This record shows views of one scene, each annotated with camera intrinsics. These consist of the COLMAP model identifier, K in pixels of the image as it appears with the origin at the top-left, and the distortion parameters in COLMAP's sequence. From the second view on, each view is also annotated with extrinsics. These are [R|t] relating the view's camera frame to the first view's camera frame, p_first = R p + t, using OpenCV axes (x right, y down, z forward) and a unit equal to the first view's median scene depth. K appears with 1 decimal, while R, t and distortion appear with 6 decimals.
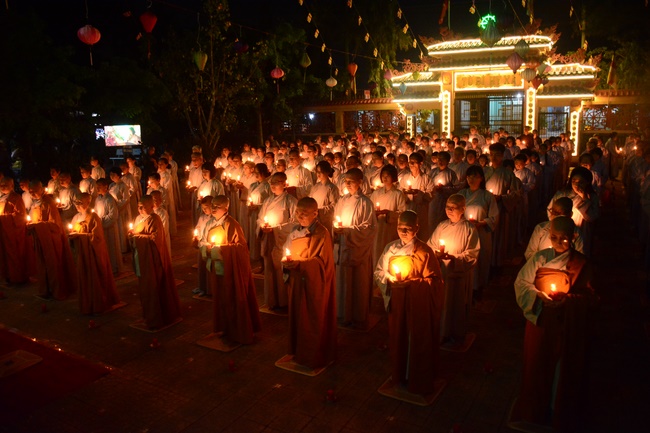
lens RADIAL K [[501.0, 0, 325.0], [0, 501.0, 216.5], [0, 0, 1]] dist [-0.153016, 0.091384]
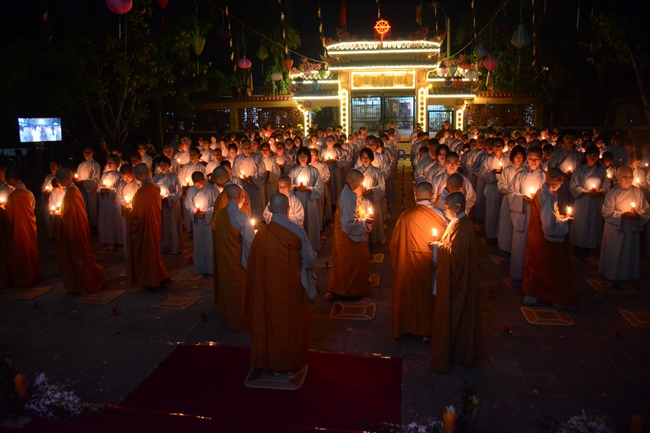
lens RADIAL K [[501.0, 0, 325.0], [0, 501.0, 216.5], [0, 0, 1]] dist [-0.153016, 0.091384]
pose [[0.931491, -0.057056, 0.359263, -0.197245], [0.058251, 0.998274, 0.007508, 0.006458], [-0.359071, 0.013934, 0.933206, 0.029450]]
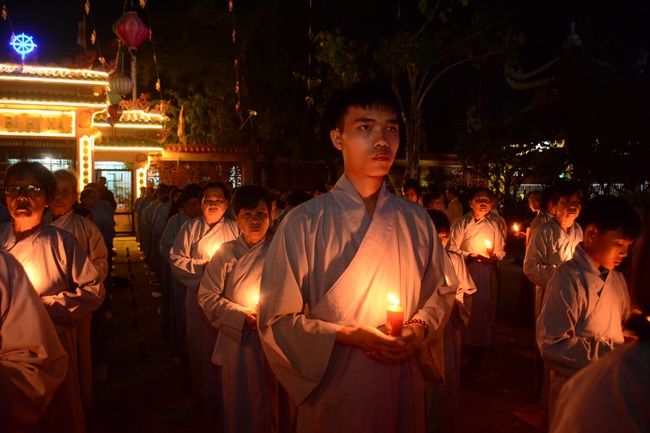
lens RADIAL K [[501.0, 0, 325.0], [0, 501.0, 216.5], [0, 0, 1]] dist [-0.153016, 0.091384]
pose [[0.606218, -0.011793, 0.795211, 0.043841], [0.132004, 0.987513, -0.085987, -0.023266], [-0.784267, 0.157098, 0.600204, 0.254386]]
